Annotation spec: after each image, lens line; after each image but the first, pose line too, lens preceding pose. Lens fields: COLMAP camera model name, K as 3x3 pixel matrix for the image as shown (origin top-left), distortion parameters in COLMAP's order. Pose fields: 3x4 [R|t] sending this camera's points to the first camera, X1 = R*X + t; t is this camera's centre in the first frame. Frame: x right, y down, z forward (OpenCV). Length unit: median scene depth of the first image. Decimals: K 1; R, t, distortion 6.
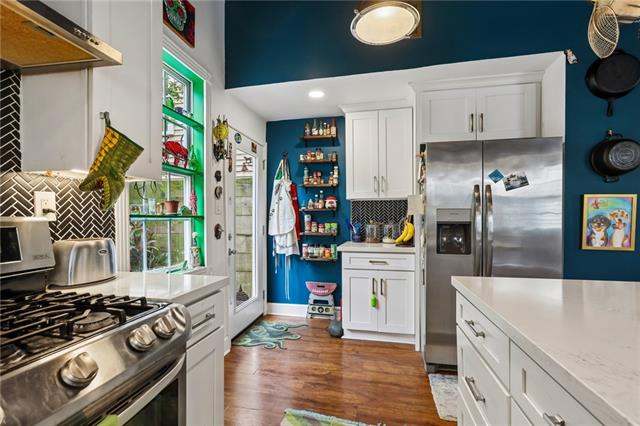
lens RADIAL K [[311.3, 0, 316.7], [0, 311.3, 216.6], [0, 0, 1]] dist [-0.005299, 0.001653]
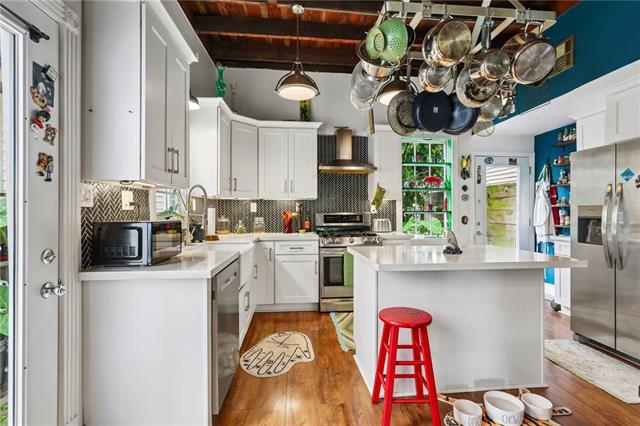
lens RADIAL K [[311.3, 0, 318.0], [0, 311.3, 209.8], [0, 0, 1]] dist [-0.005299, 0.001653]
pose [[0.280196, -0.001896, -0.959941, 1.111754], [0.002985, 0.999995, -0.001104, -0.009976], [0.959938, -0.002556, 0.280200, -0.271145]]
